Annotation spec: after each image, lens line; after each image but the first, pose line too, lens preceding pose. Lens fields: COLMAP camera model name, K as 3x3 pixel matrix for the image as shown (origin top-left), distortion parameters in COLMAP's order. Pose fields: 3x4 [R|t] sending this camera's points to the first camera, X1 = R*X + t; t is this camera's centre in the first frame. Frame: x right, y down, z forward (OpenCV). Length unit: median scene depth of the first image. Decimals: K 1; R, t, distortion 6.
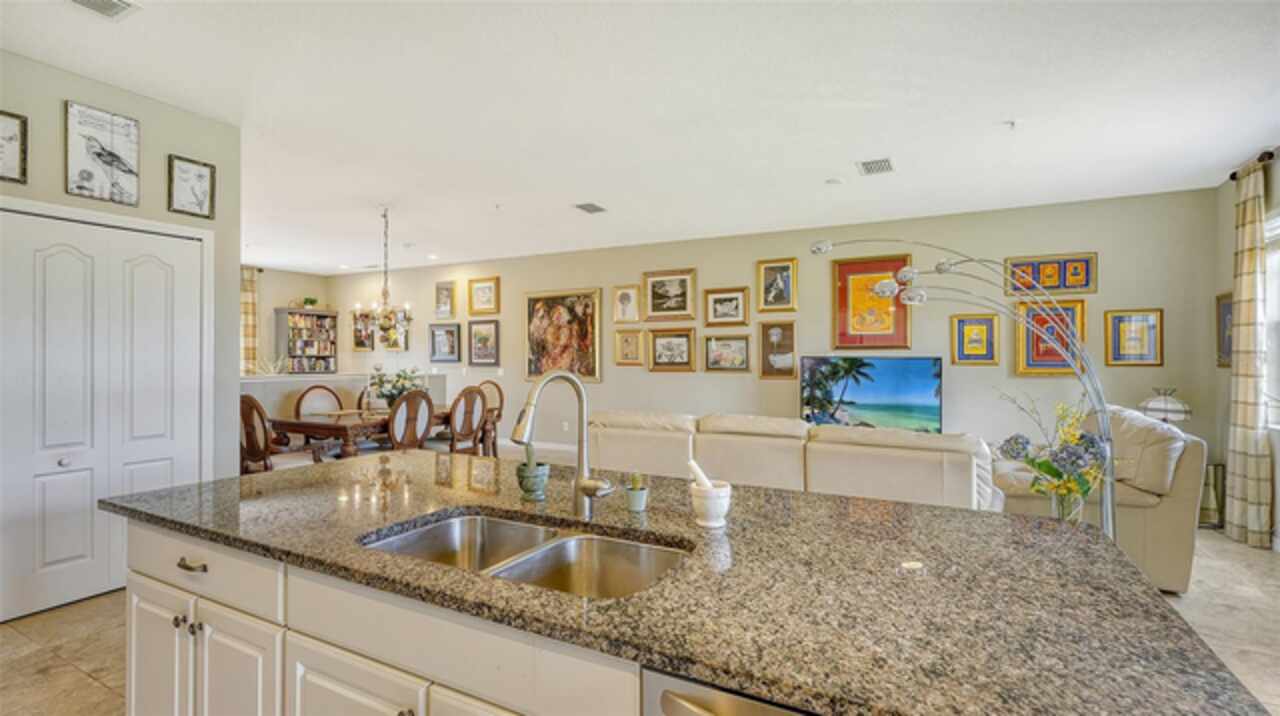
lens RADIAL K [[581.9, 0, 646.9], [0, 581.9, 357.4], [0, 0, 1]] dist [-0.006984, 0.001190]
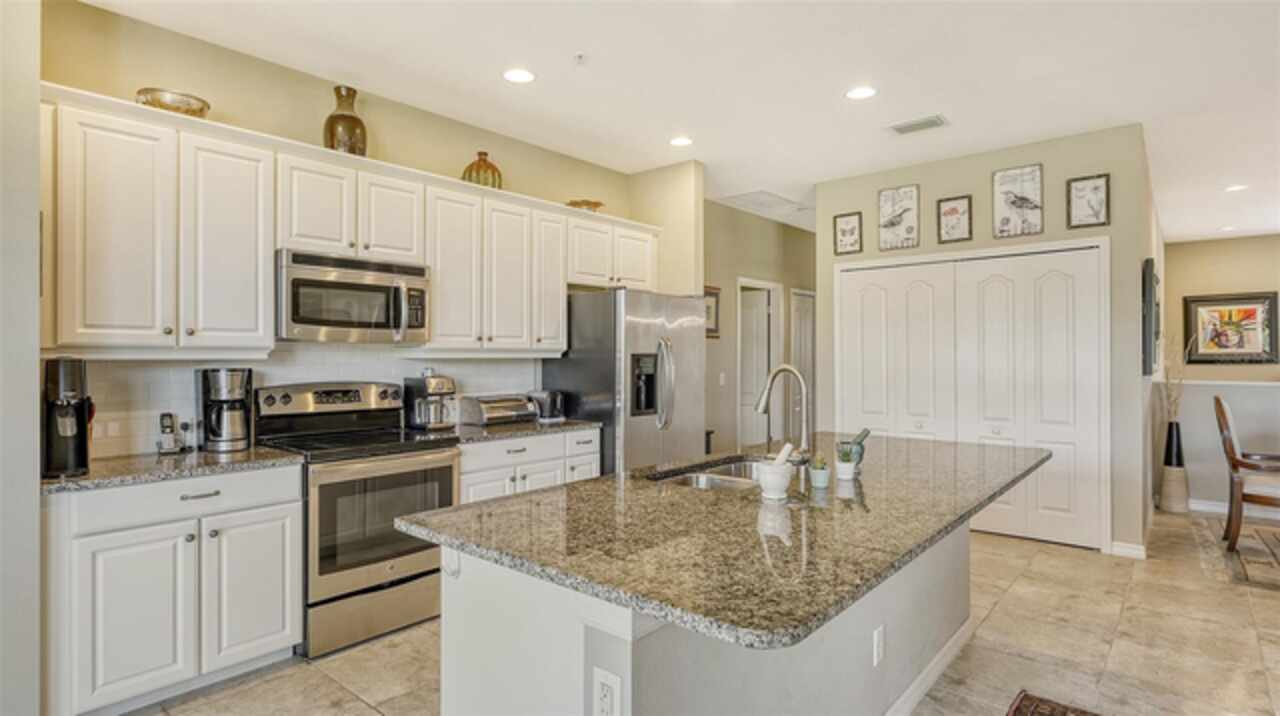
lens RADIAL K [[649.2, 0, 627.5], [0, 649.2, 357.4], [0, 0, 1]] dist [0.003118, -0.004064]
pose [[-0.228022, 0.000417, -0.973656, 0.310061], [0.002864, 0.999996, -0.000243, 0.000357], [0.973652, -0.002844, -0.228022, 0.214166]]
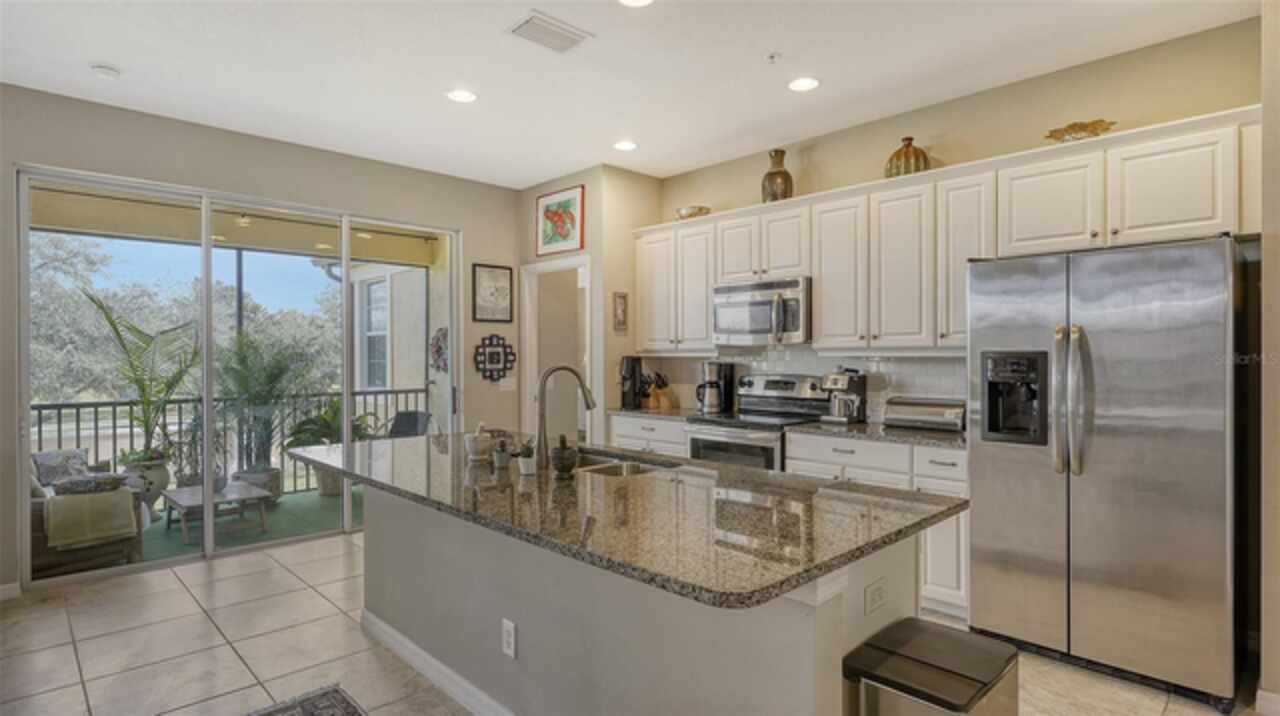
lens RADIAL K [[649.2, 0, 636.9], [0, 649.2, 352.8], [0, 0, 1]] dist [0.003118, -0.004064]
pose [[-0.947938, 0.001674, 0.318449, -0.185191], [-0.000698, 0.999973, -0.007333, 0.001556], [-0.318453, -0.007173, -0.947912, 0.546875]]
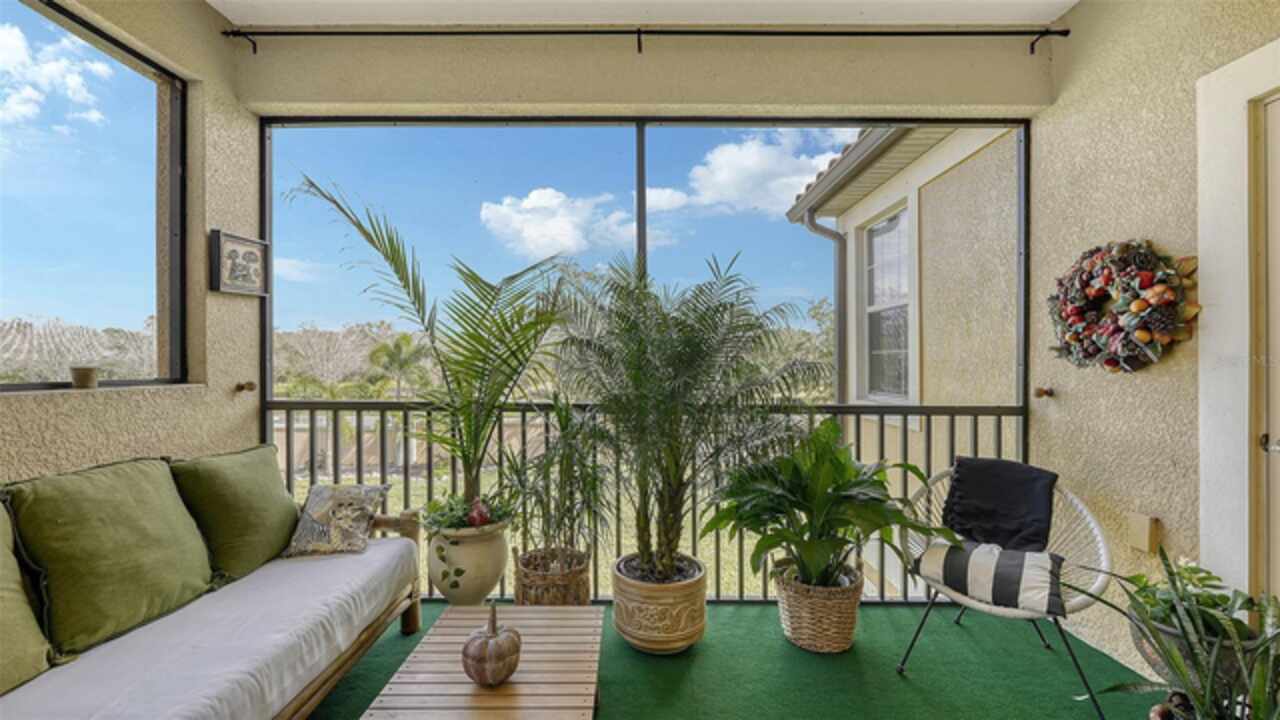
lens RADIAL K [[512.8, 0, 634.7], [0, 512.8, 359.7], [0, 0, 1]] dist [-0.003783, -0.000144]
pose [[-0.448537, 0.003573, 0.893757, 0.319296], [-0.012080, 0.999876, -0.010060, 0.029221], [-0.893683, -0.015308, -0.448438, 0.014162]]
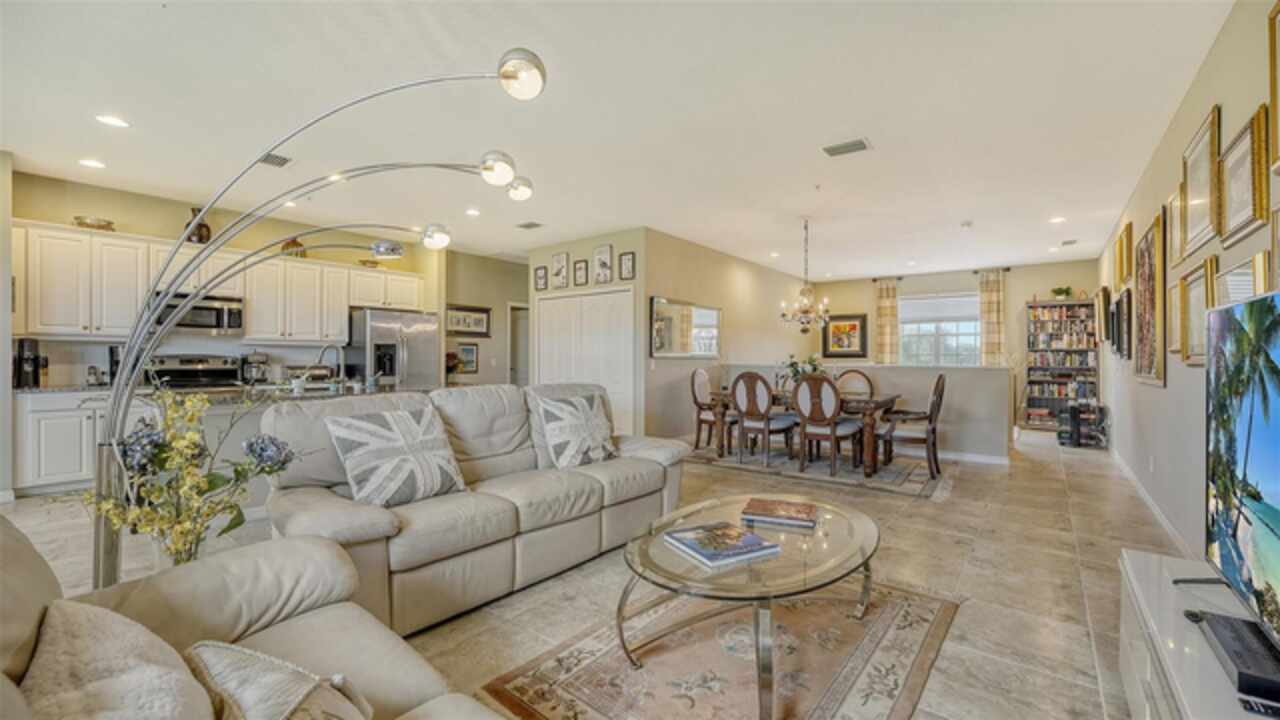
lens RADIAL K [[512.8, 0, 640.3], [0, 512.8, 358.1], [0, 0, 1]] dist [-0.003783, -0.000144]
pose [[-0.185674, -0.002201, -0.982609, 0.520855], [-0.003995, 0.999991, -0.001485, 0.021758], [0.982603, 0.003650, -0.185681, 0.700601]]
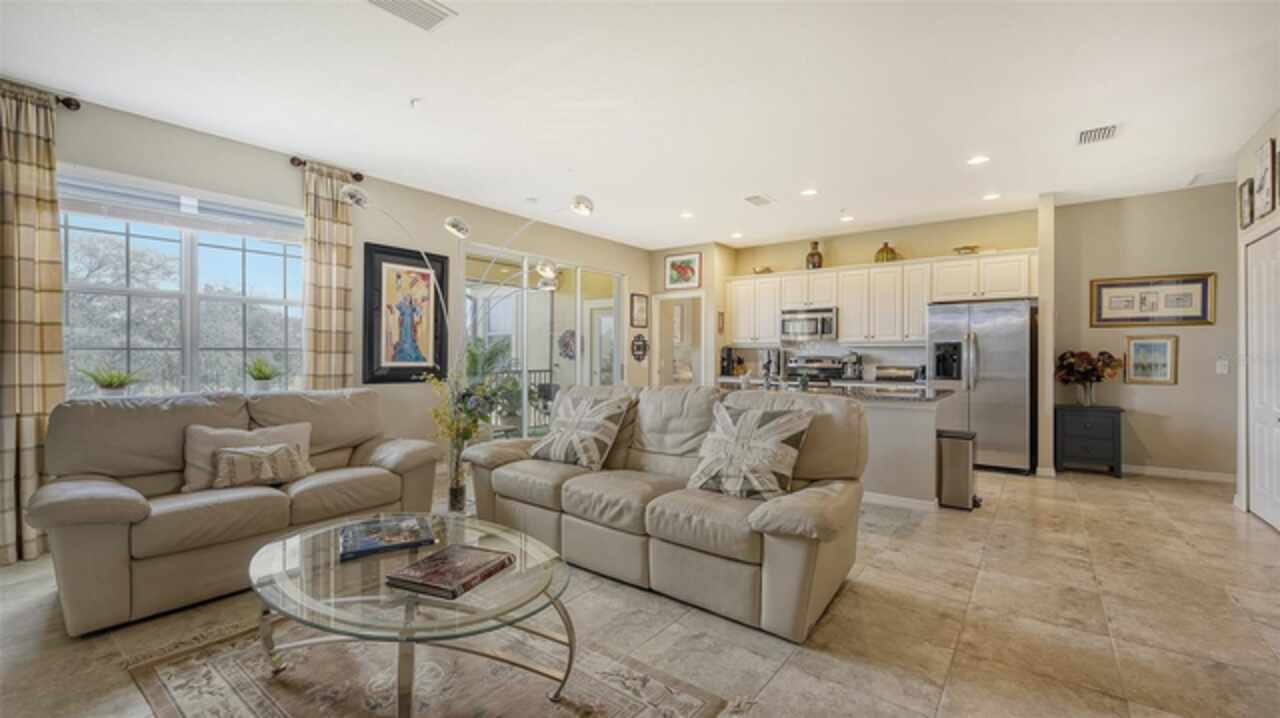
lens RADIAL K [[526.9, 0, 638.4], [0, 526.9, 358.9], [0, 0, 1]] dist [-0.003281, -0.000097]
pose [[-0.984469, -0.005992, 0.175455, 0.041692], [-0.005120, 0.999972, 0.005422, 0.019894], [-0.175482, 0.004439, -0.984473, 0.959546]]
